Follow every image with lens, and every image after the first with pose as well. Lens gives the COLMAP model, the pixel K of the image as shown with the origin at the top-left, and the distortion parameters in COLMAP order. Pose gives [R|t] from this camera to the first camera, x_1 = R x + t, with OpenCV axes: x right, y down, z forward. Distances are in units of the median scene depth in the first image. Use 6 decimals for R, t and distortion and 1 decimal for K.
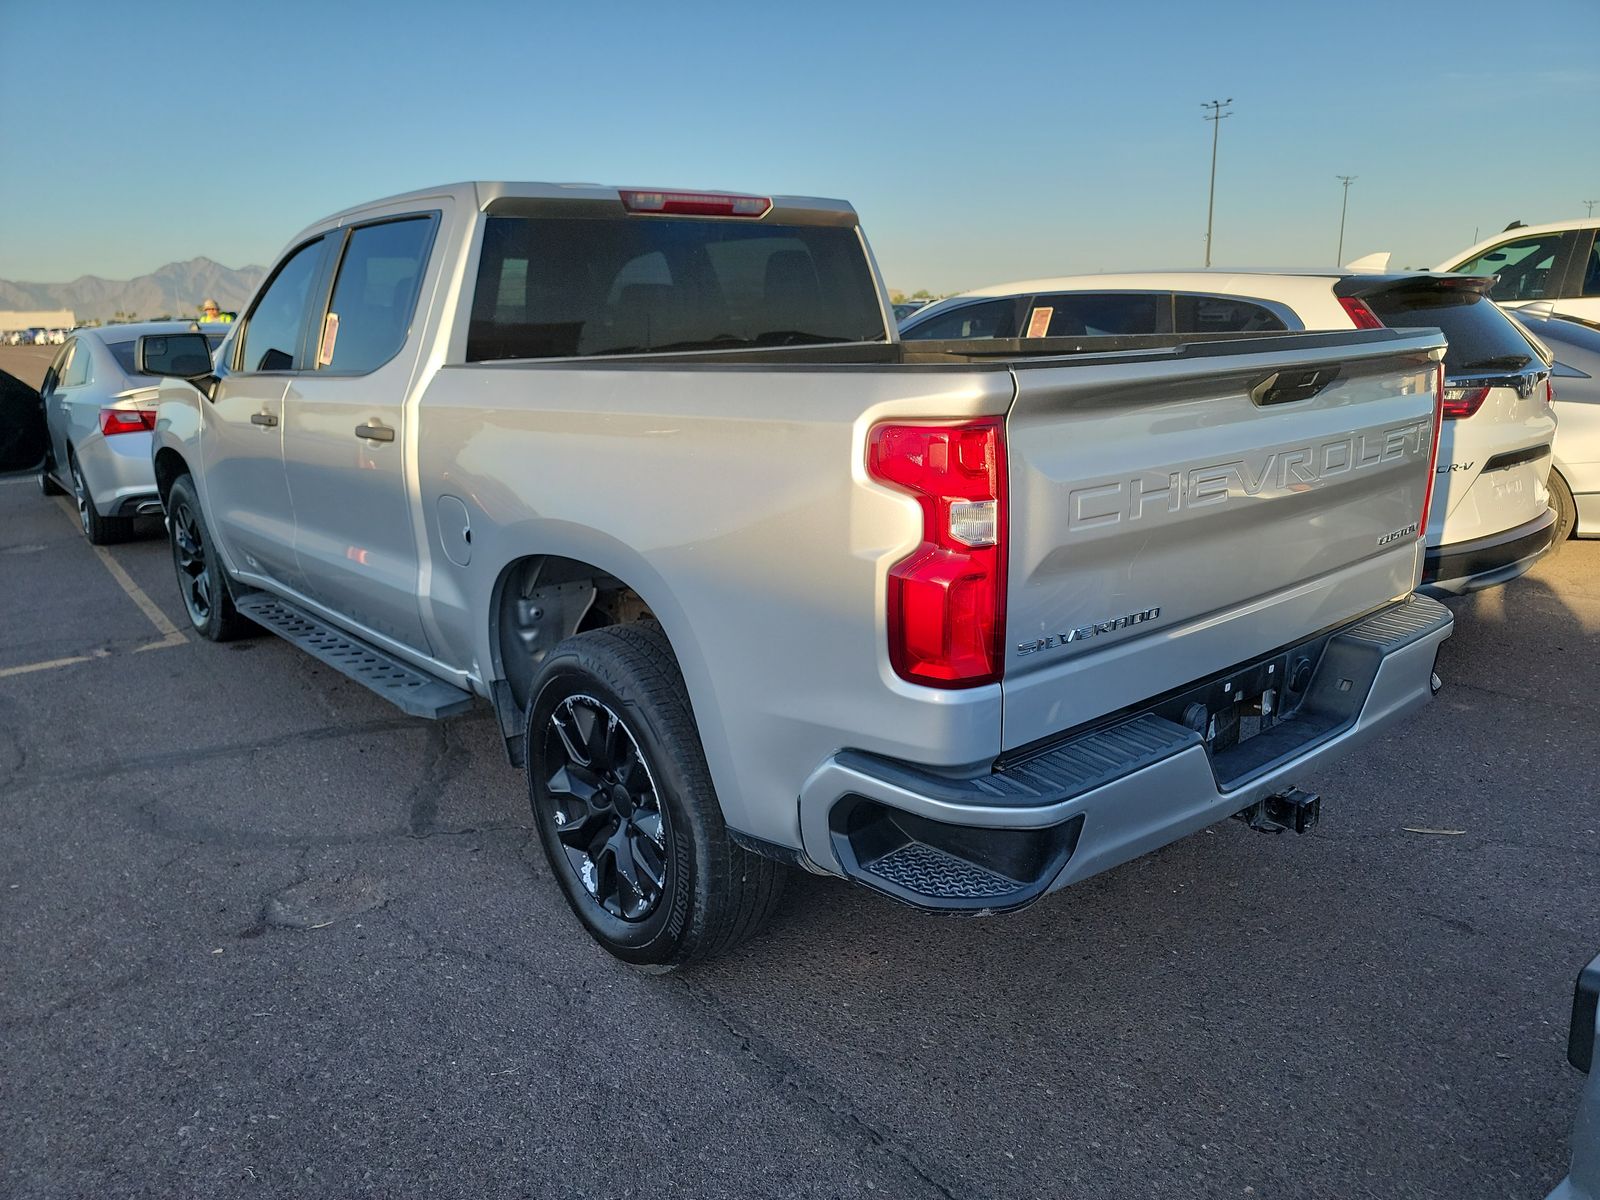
lens RADIAL K [[1135.6, 0, 800.0], [0, 1135.6, 600.0], [0, 0, 1]] dist [0.041637, 0.000856]
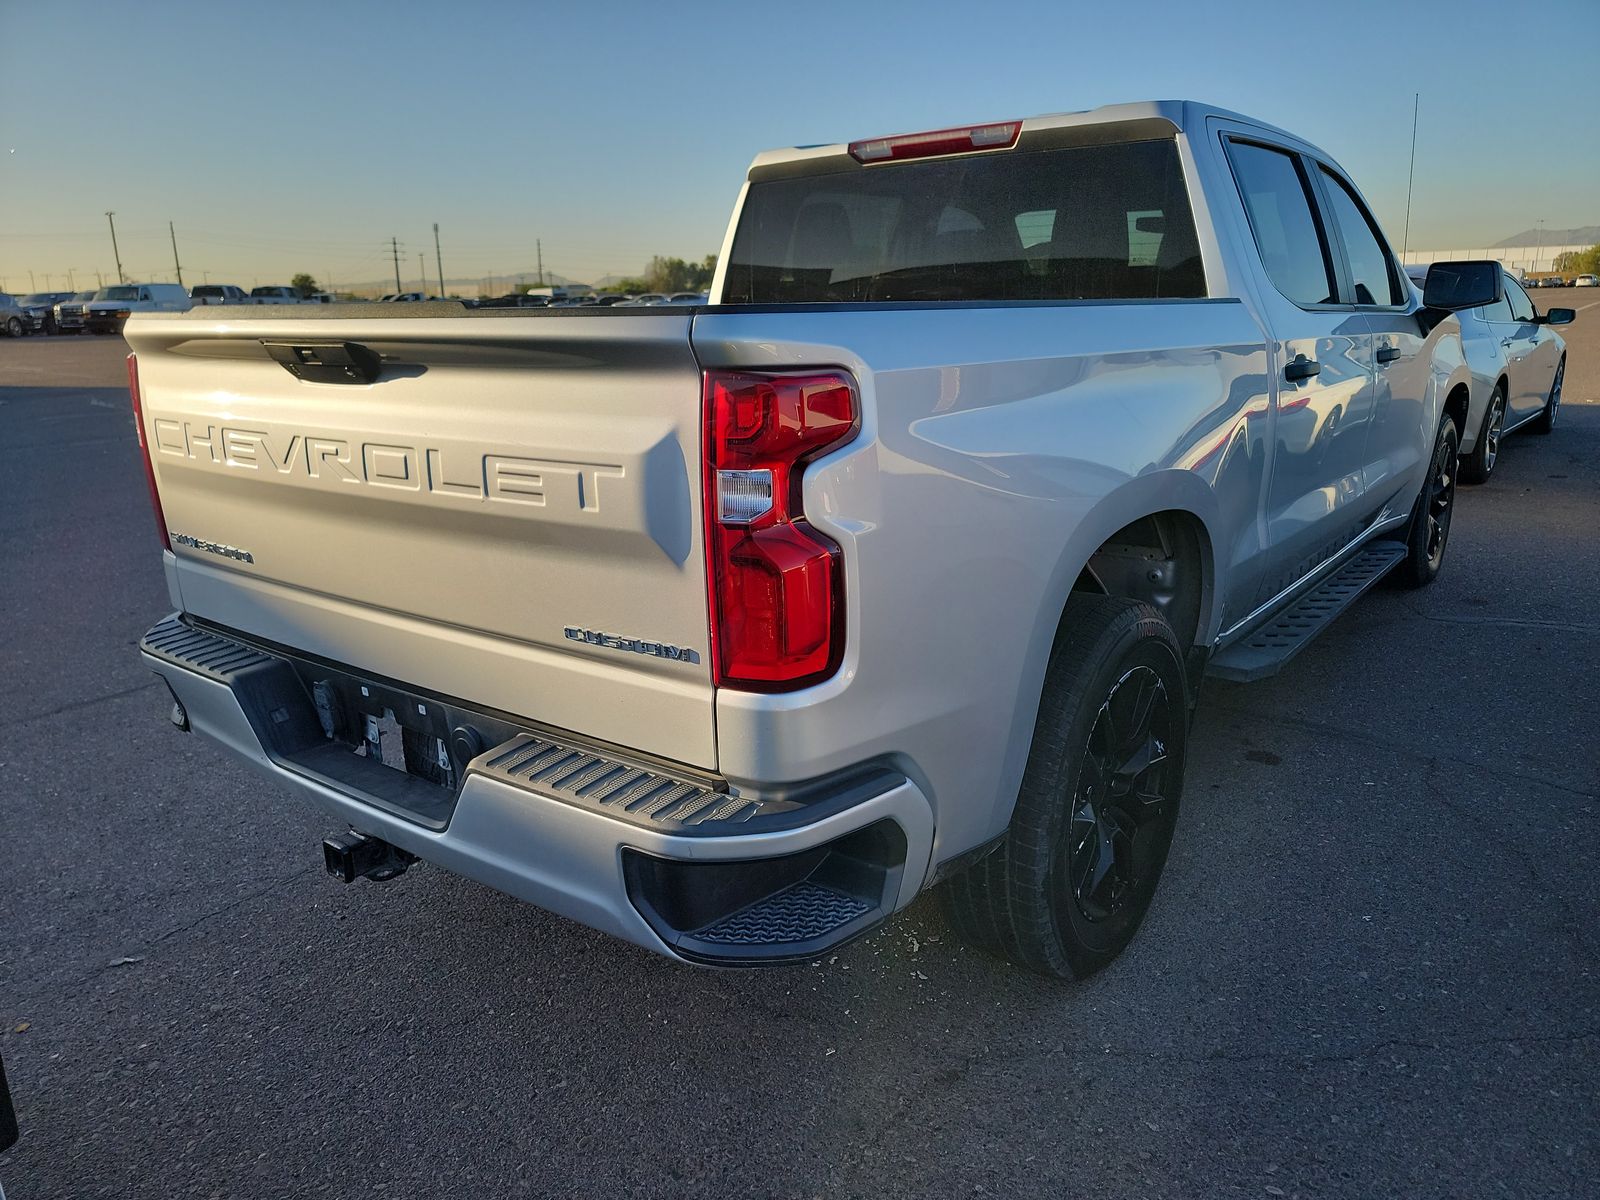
lens RADIAL K [[1135.6, 0, 800.0], [0, 1135.6, 600.0], [0, 0, 1]] dist [0.041637, 0.000856]
pose [[0.208694, 0.275477, -0.938381, 0.872163], [-0.223418, 0.947565, 0.228485, -0.188998], [0.952119, 0.161968, 0.259297, 0.734440]]
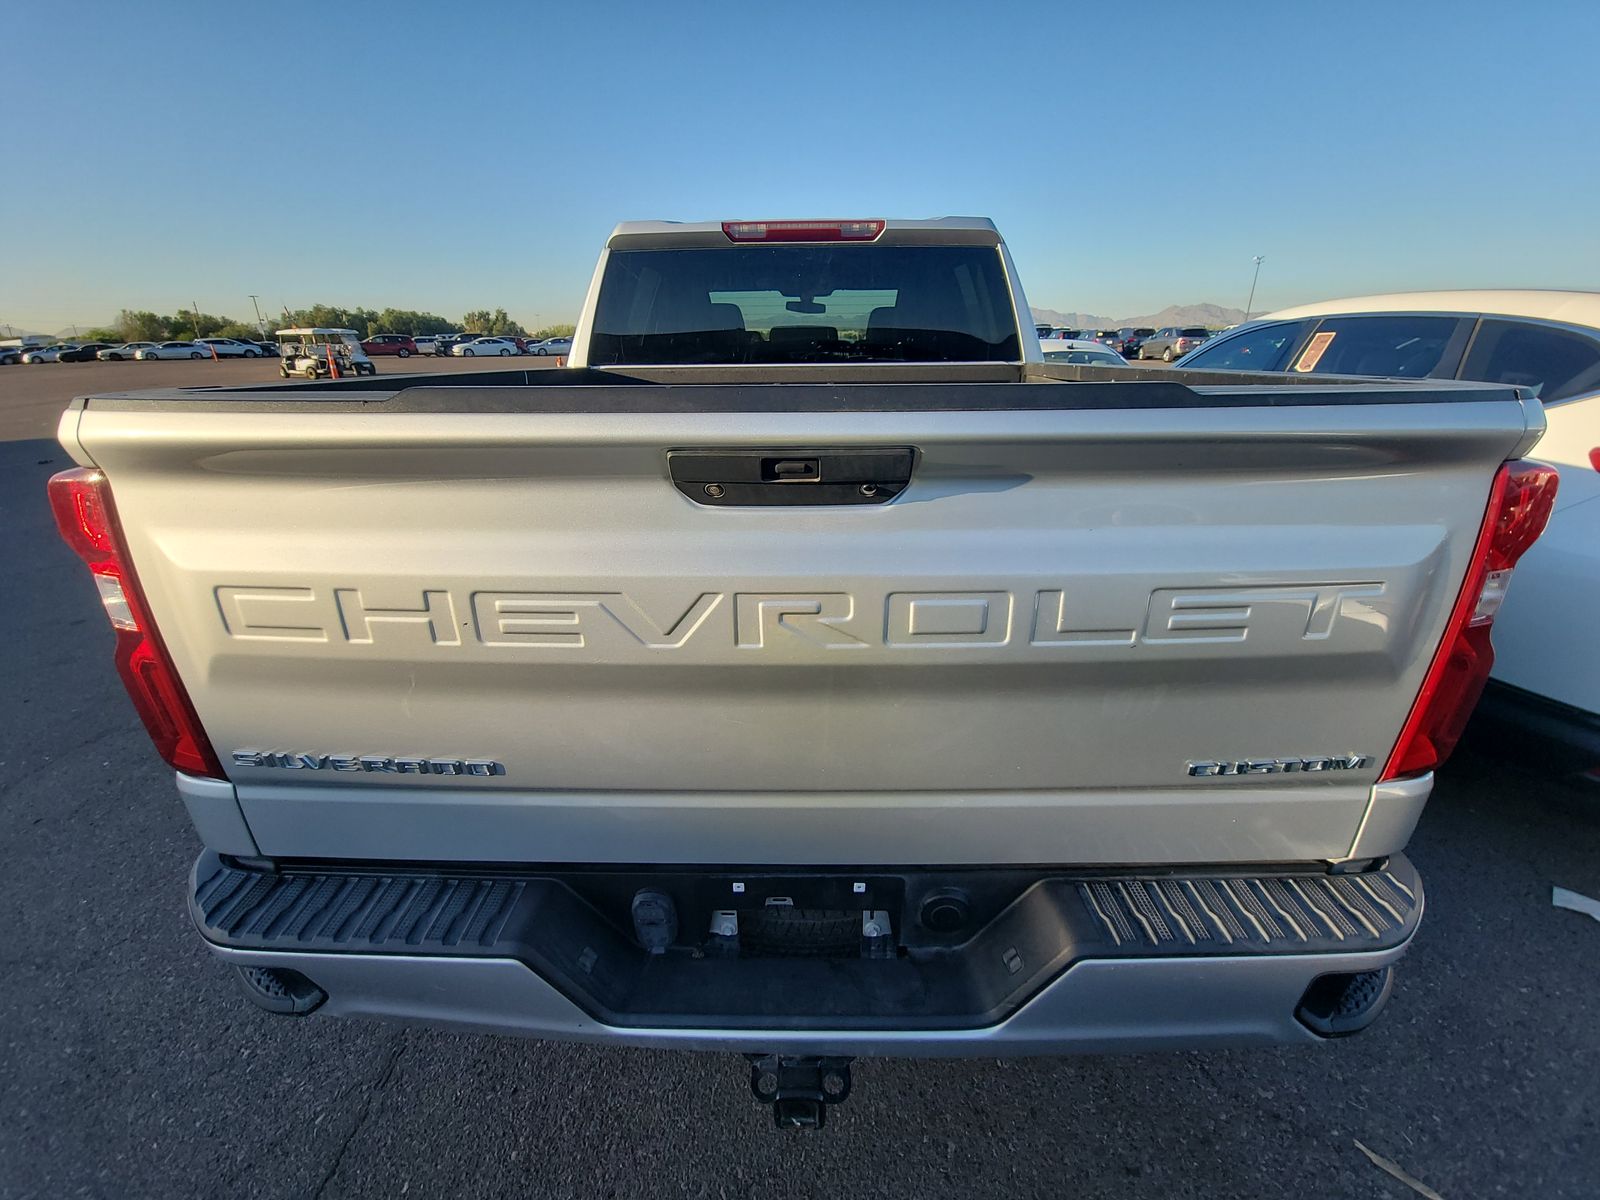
lens RADIAL K [[679.8, 0, 800.0], [0, 679.8, 600.0], [0, 0, 1]] dist [0.002122, 0.000081]
pose [[0.754950, 0.254248, -0.604490, 0.413871], [-0.174137, 0.966415, 0.188993, -0.123894], [0.632239, -0.037416, 0.773869, 0.475643]]
